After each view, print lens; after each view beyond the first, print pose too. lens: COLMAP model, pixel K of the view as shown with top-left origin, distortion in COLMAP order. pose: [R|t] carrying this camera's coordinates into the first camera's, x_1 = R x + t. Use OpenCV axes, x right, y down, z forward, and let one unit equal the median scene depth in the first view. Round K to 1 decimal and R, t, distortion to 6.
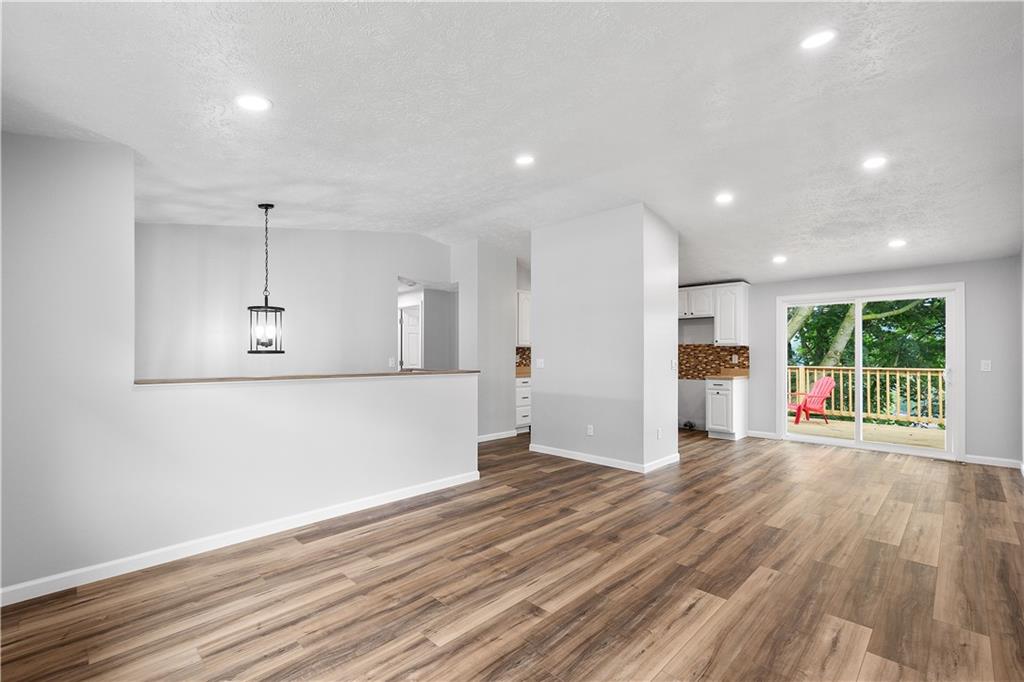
lens RADIAL K [[455.6, 0, 508.9], [0, 455.6, 344.0], [0, 0, 1]] dist [0.010132, -0.000520]
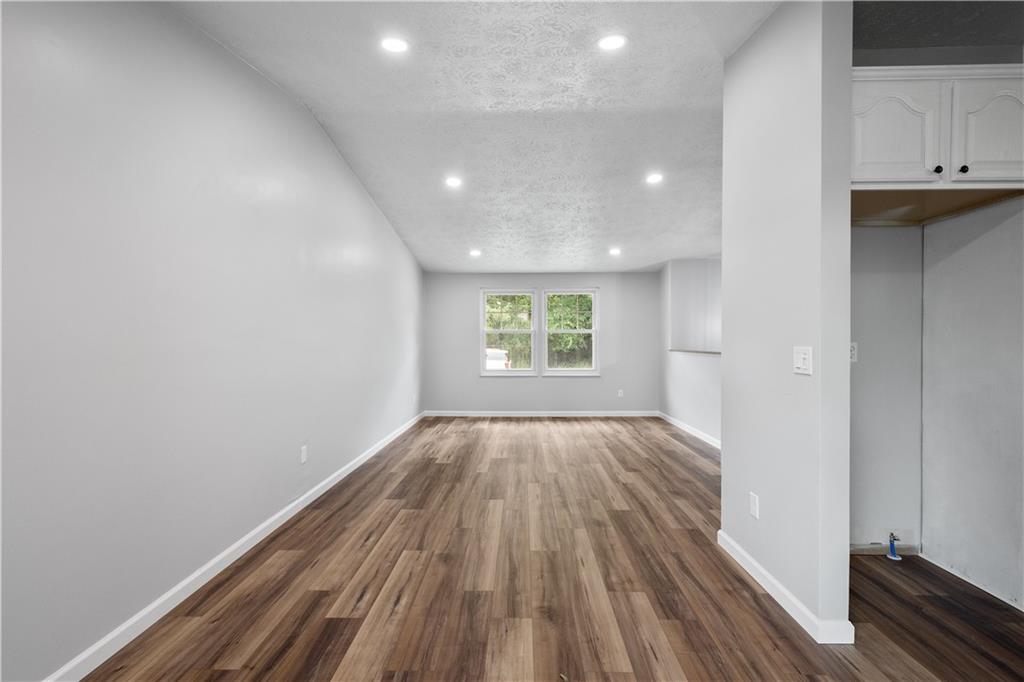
lens RADIAL K [[438.0, 0, 511.3], [0, 438.0, 347.2], [0, 0, 1]] dist [0.000761, -0.000038]
pose [[-0.726991, 0.009097, -0.686587, 1.311877], [0.016865, 0.999847, -0.004610, 0.051920], [0.686440, -0.014931, -0.727033, 1.863341]]
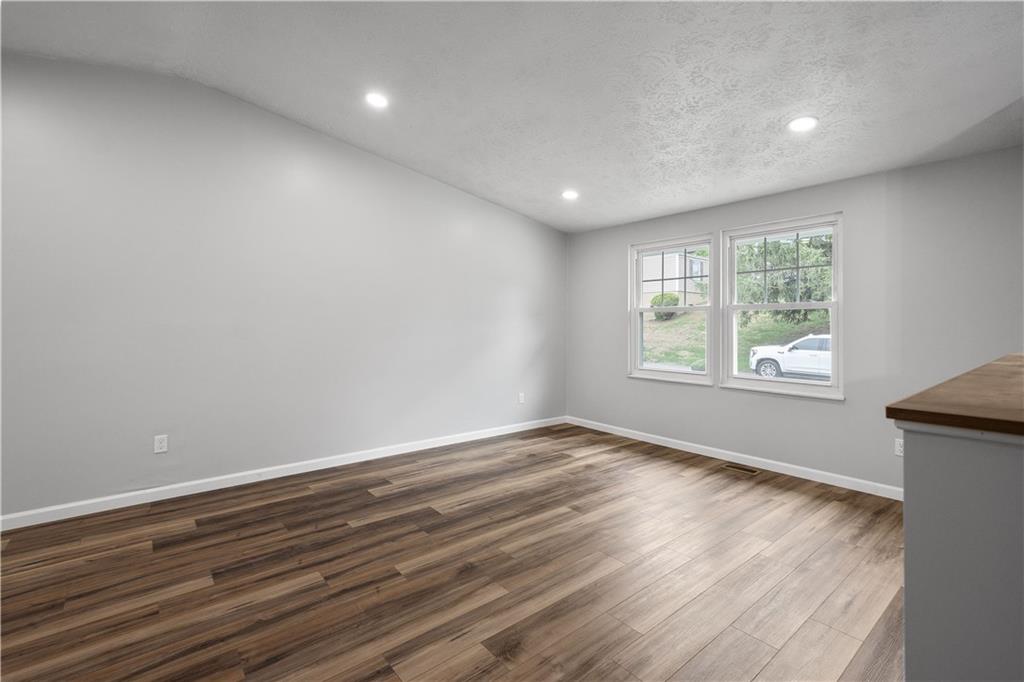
lens RADIAL K [[455.3, 0, 508.6], [0, 455.3, 321.0], [0, 0, 1]] dist [0.010652, -0.000269]
pose [[-0.994693, -0.004094, 0.102807, 0.086440], [-0.006900, 0.999613, -0.026953, 0.041371], [-0.102657, -0.027519, -0.994336, 1.713299]]
